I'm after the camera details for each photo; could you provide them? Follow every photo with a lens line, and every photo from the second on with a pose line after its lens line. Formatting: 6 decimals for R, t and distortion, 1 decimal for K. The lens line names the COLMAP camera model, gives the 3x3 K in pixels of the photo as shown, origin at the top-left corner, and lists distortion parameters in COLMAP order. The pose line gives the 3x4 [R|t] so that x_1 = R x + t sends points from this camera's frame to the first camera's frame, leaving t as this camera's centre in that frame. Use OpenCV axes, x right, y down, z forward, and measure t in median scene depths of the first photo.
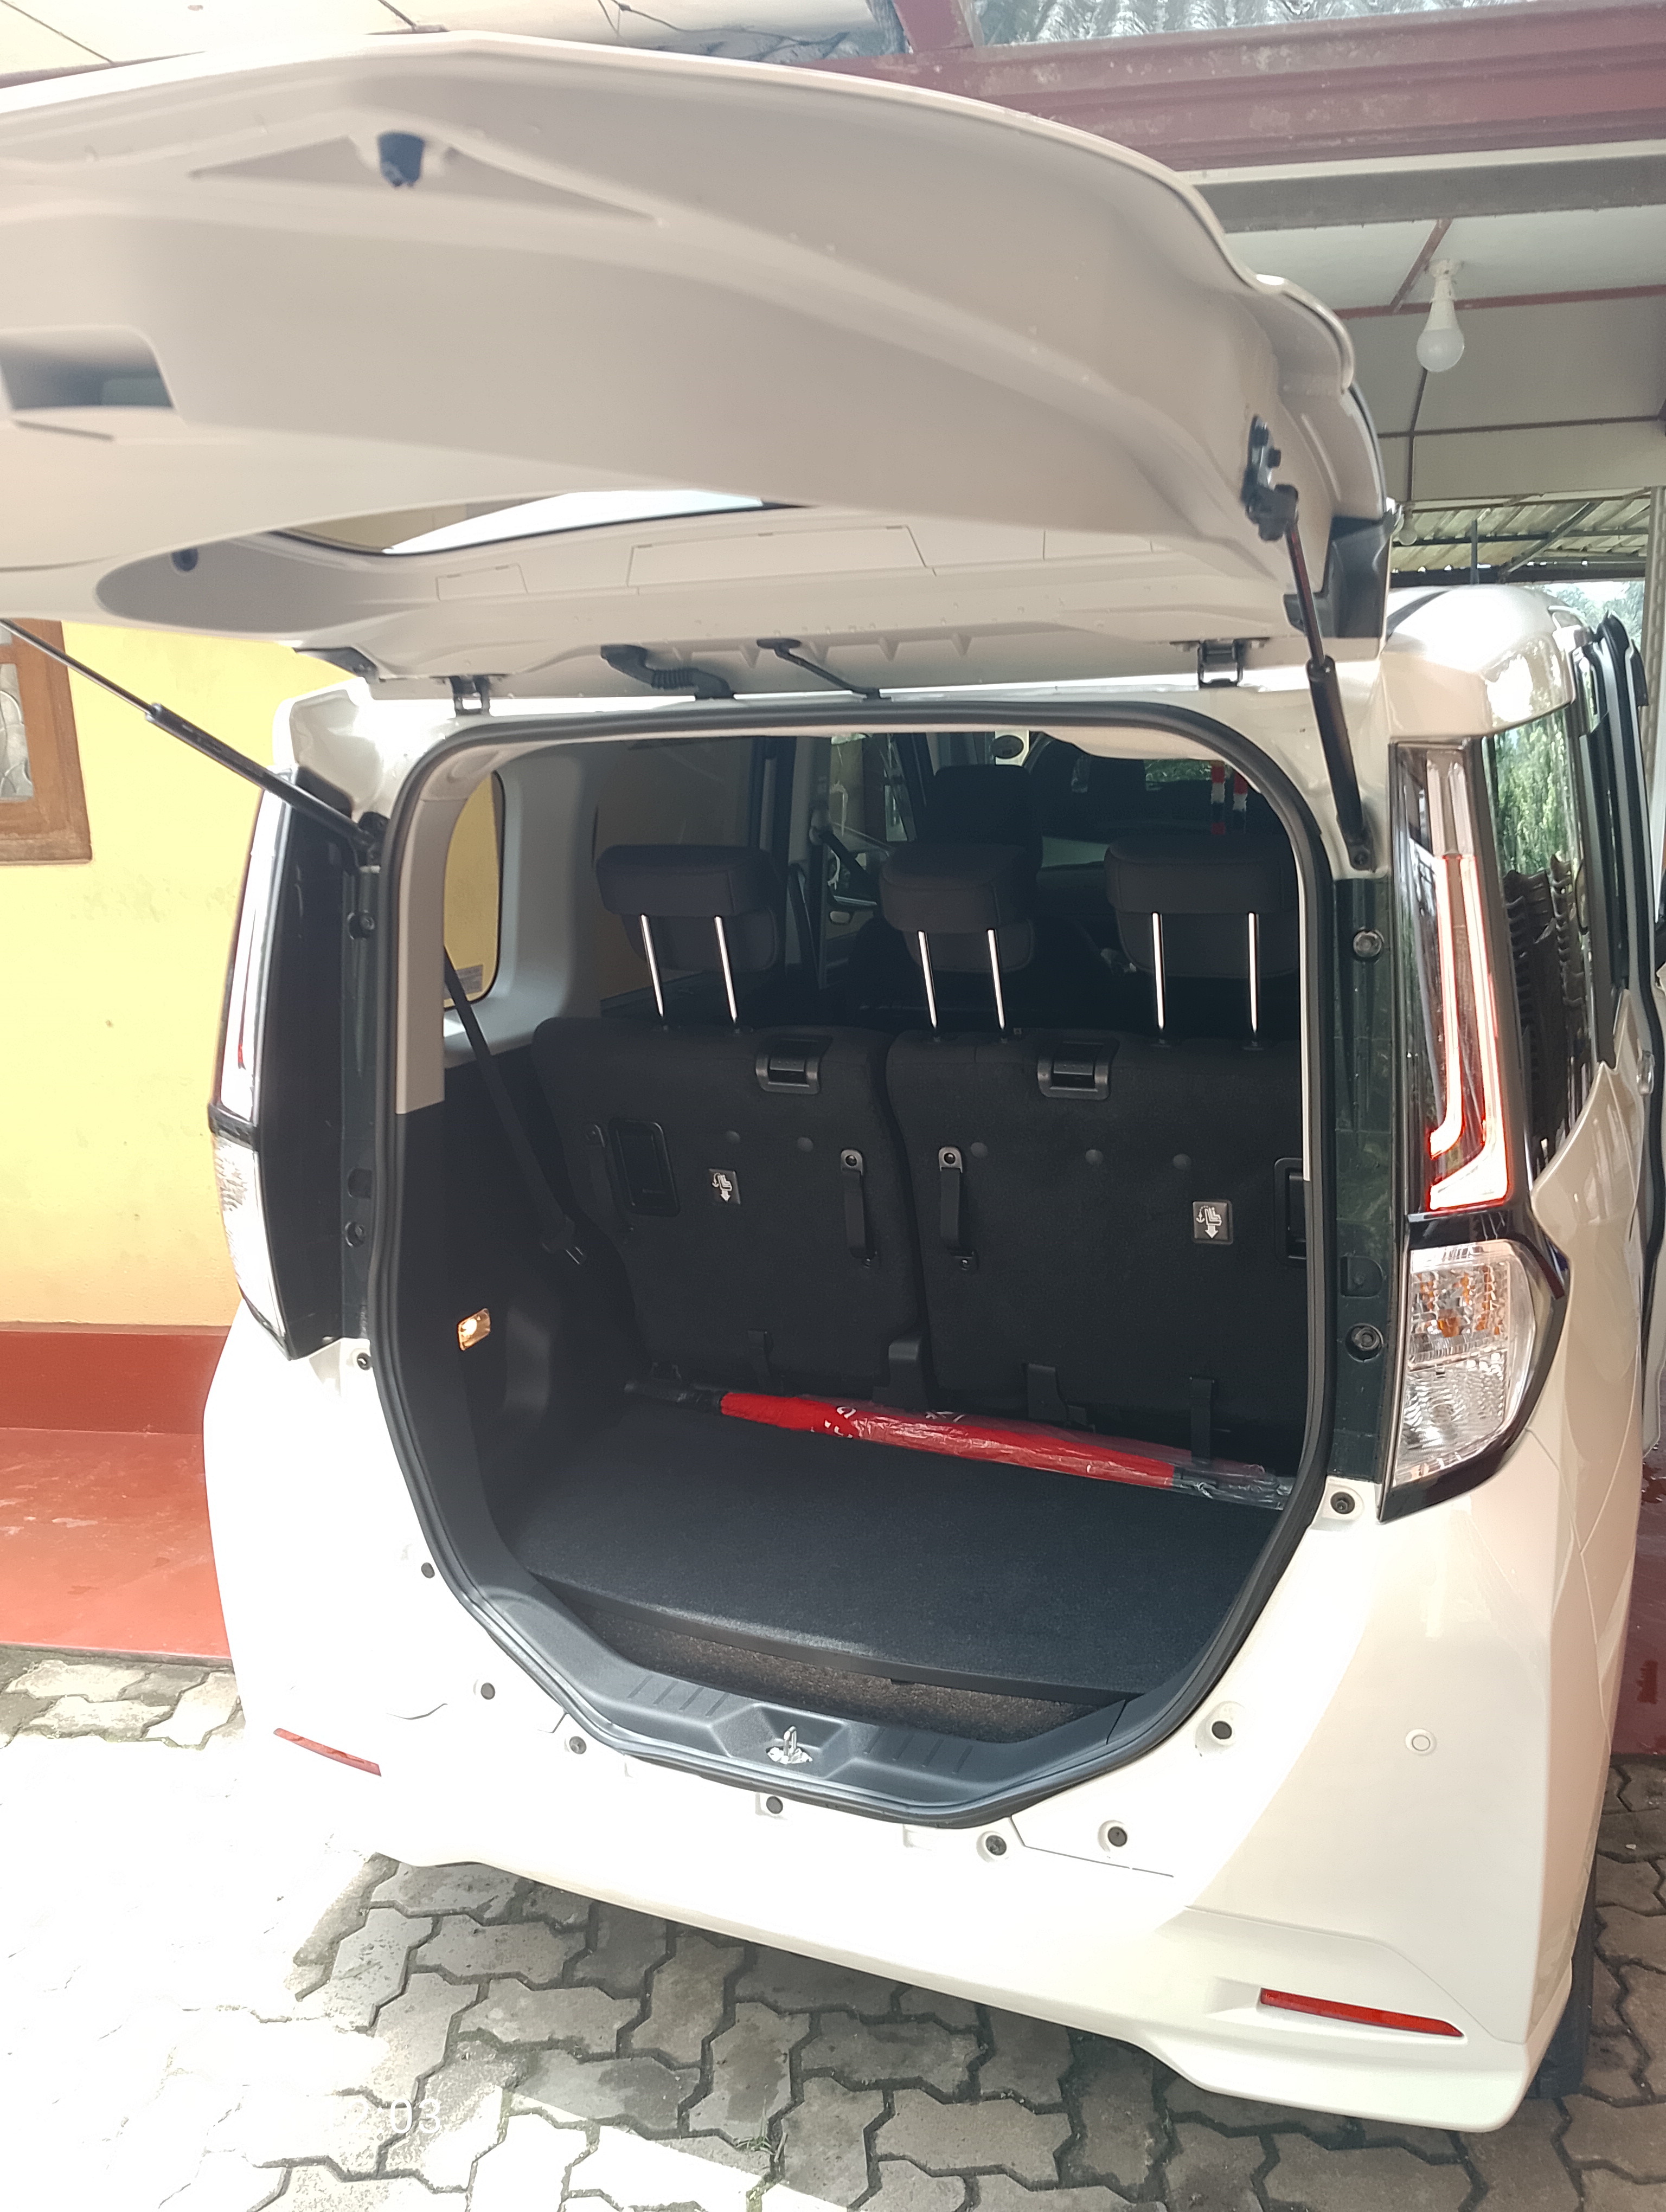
lens RADIAL K [[1709.0, 0, 842.4], [0, 1709.0, 1116.2], [0, 0, 1]] dist [0.004301, -0.000021]
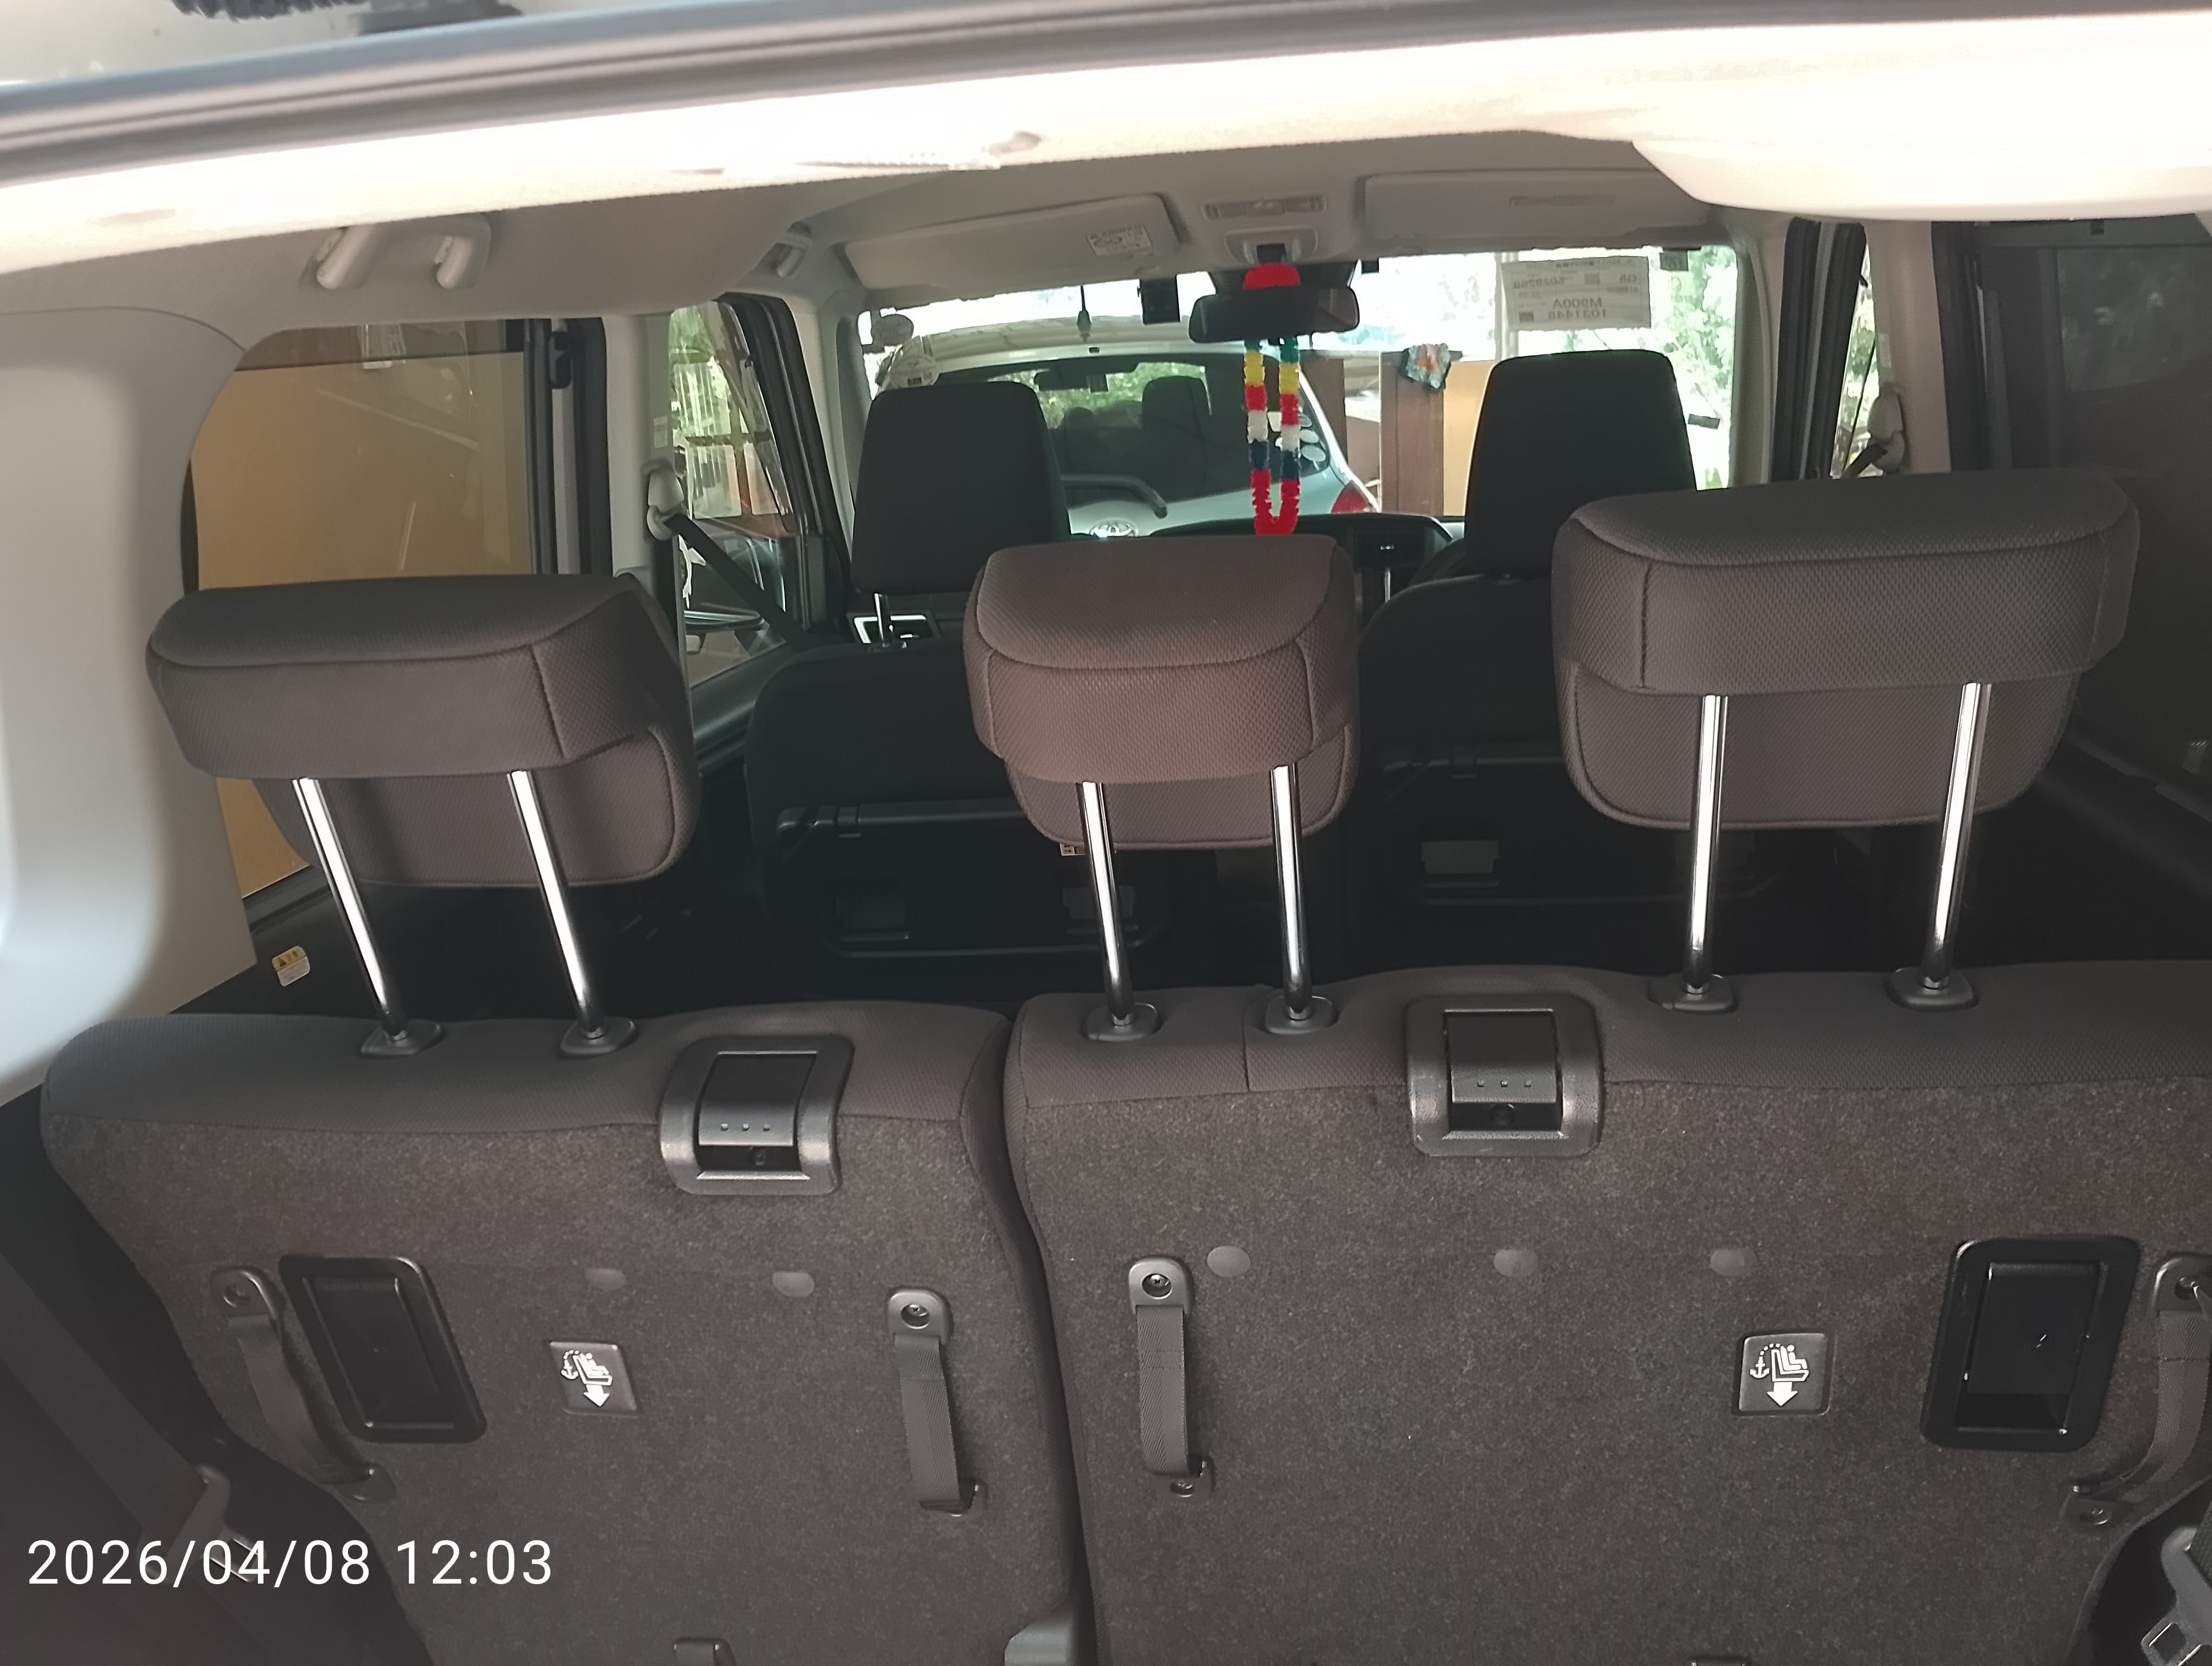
lens RADIAL K [[1709.0, 0, 1106.0], [0, 1709.0, 833.0], [0, 0, 1]] dist [0.004301, -0.000021]
pose [[0.958897, -0.098175, 0.266230, -0.038122], [0.090528, 0.995055, 0.040874, -0.079468], [-0.268926, -0.015093, 0.963043, 0.458758]]
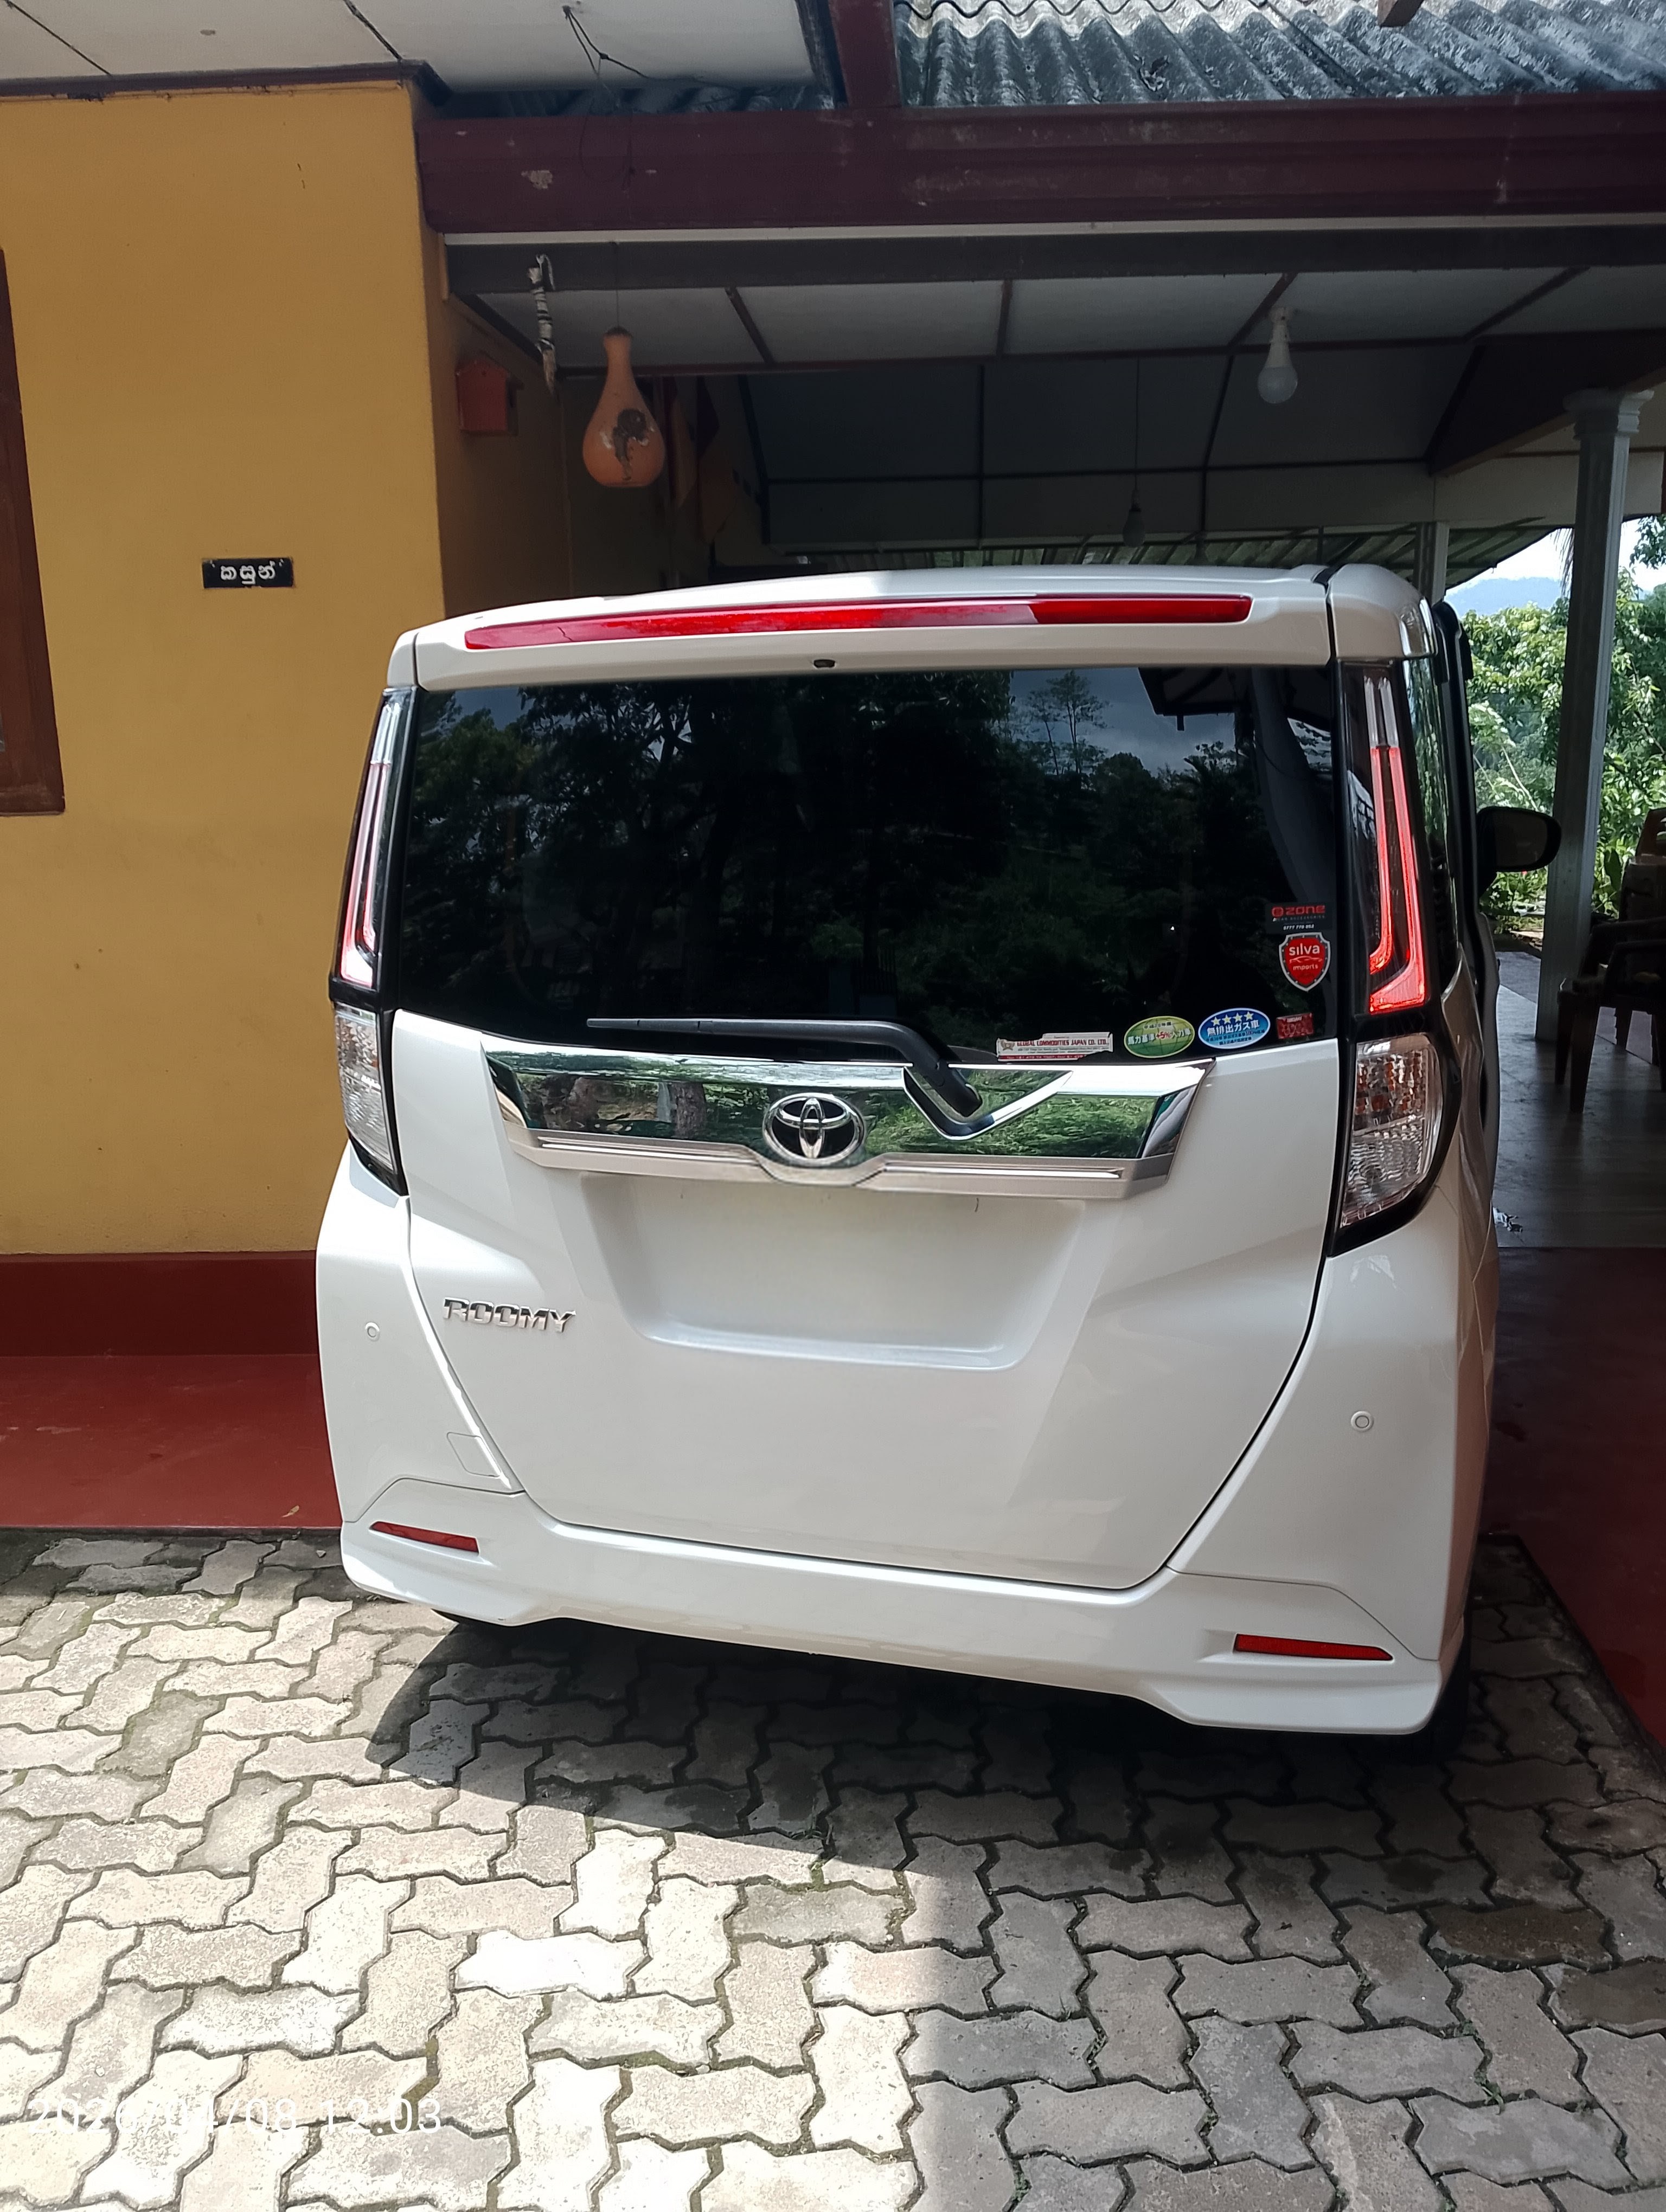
lens RADIAL K [[1658.3, 0, 833.0], [0, 1658.3, 1106.0], [0, 0, 1]] dist [0.085758, -0.115770]
pose [[0.993505, -0.010127, 0.113340, -0.152345], [0.011550, 0.999862, -0.011911, 0.095087], [-0.113204, 0.013143, 0.993485, -0.173707]]
